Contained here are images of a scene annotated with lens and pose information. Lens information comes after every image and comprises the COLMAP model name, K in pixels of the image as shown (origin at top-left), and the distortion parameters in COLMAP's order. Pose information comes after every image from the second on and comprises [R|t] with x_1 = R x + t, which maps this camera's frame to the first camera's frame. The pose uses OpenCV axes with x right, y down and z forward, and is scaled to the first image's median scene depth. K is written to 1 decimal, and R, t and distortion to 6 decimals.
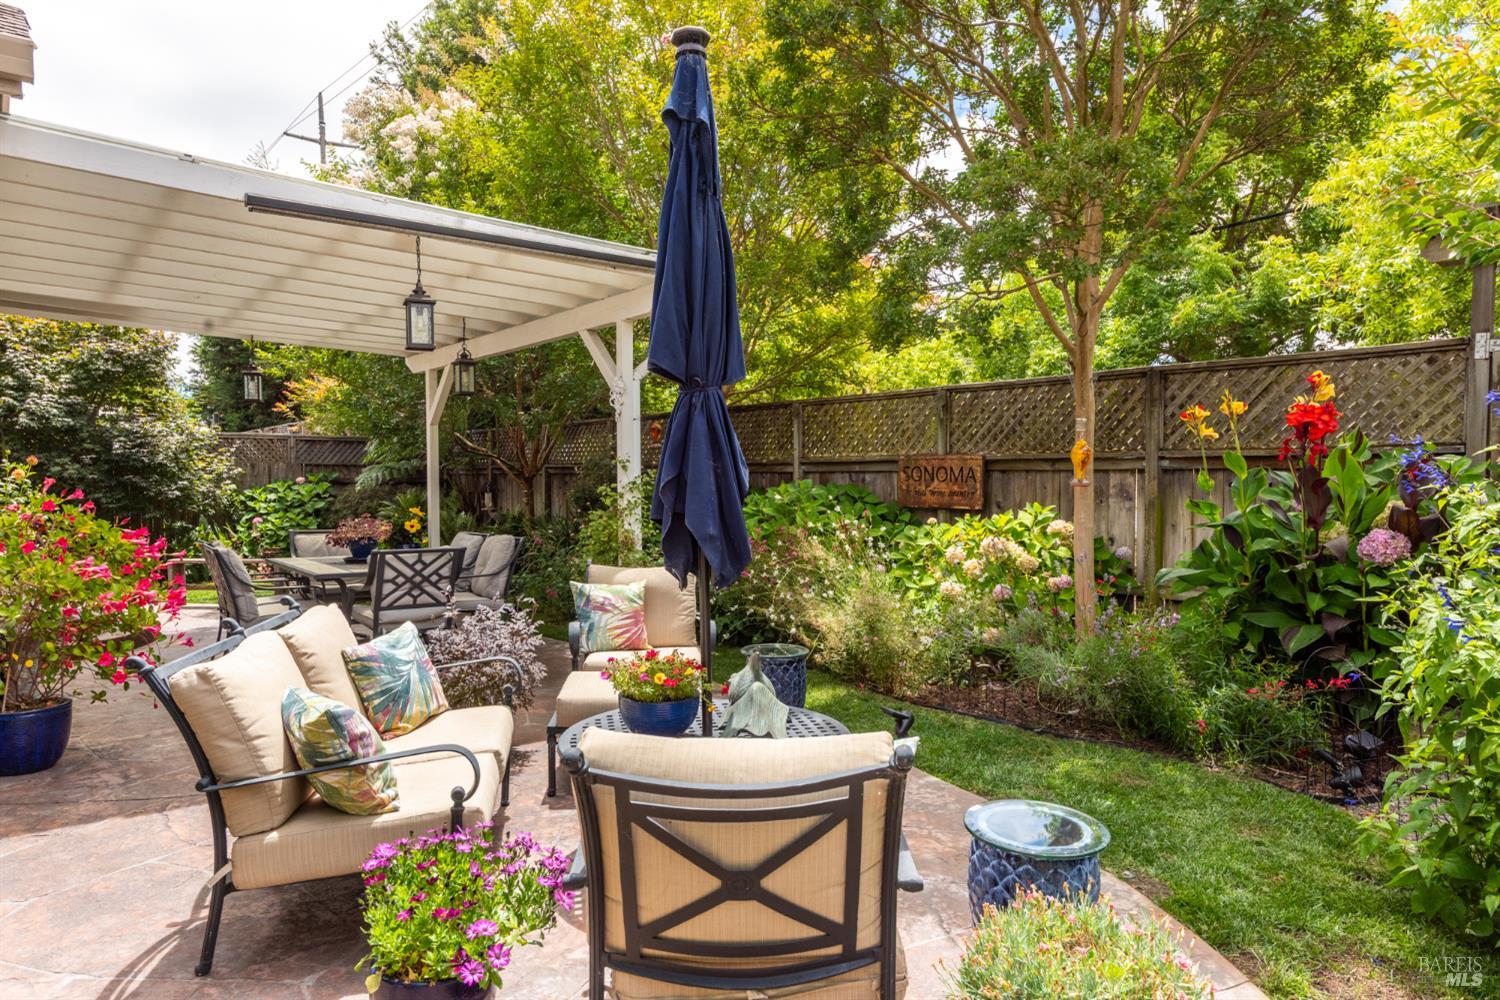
lens RADIAL K [[948.4, 0, 761.1], [0, 948.4, 503.0], [0, 0, 1]] dist [0.006008, -0.008238]
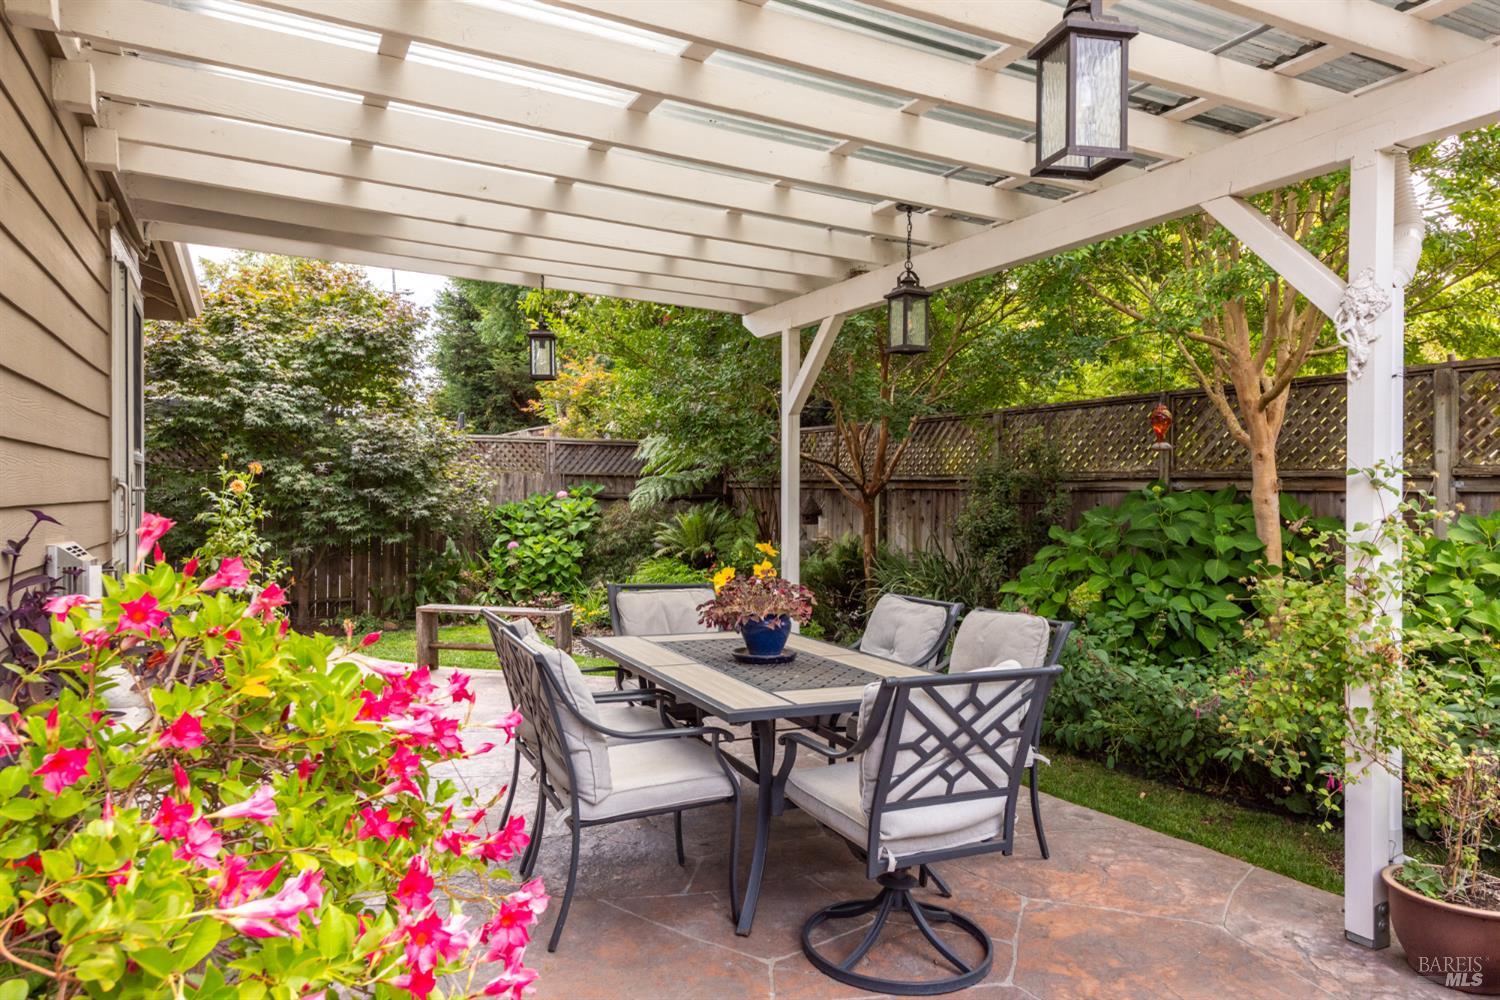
lens RADIAL K [[1005.3, 0, 757.5], [0, 1005.3, 510.0], [0, 0, 1]] dist [0.000112, 0.001063]
pose [[0.976484, 0.011971, -0.215258, -0.182327], [-0.013371, 0.999898, -0.005047, -0.011293], [0.215176, 0.007807, 0.976544, 0.270541]]
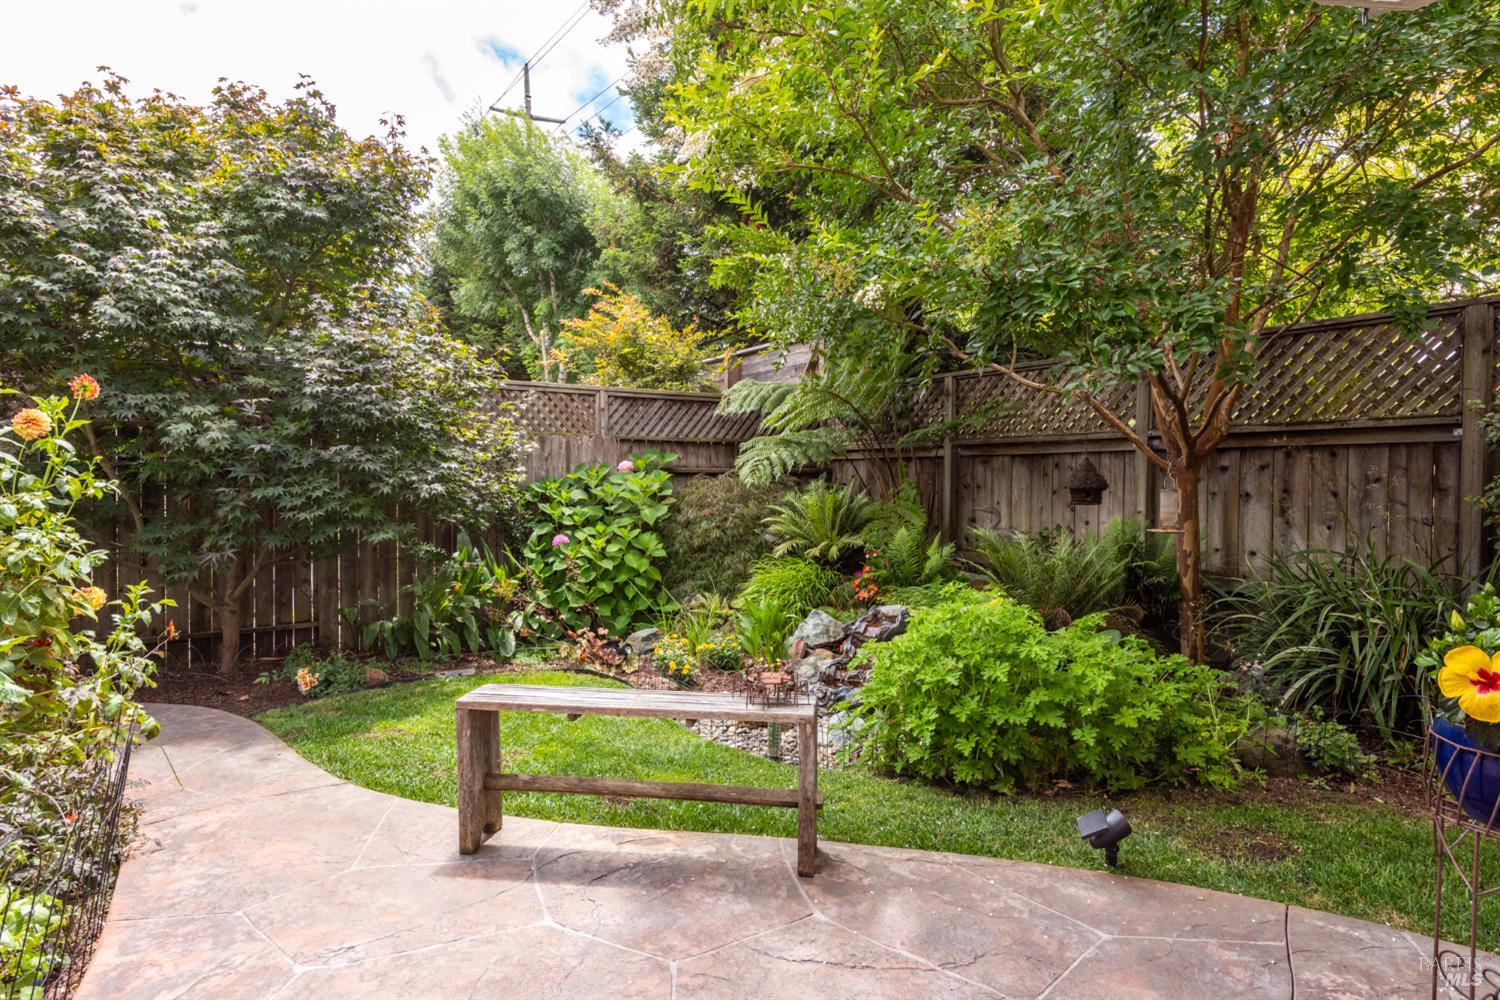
lens RADIAL K [[898.9, 0, 764.2], [0, 898.9, 507.6], [0, 0, 1]] dist [0.008188, -0.003516]
pose [[0.989731, 0.007472, -0.142748, -0.417458], [-0.006736, 0.999961, 0.005641, -0.003976], [0.142785, -0.004621, 0.989743, 0.624342]]
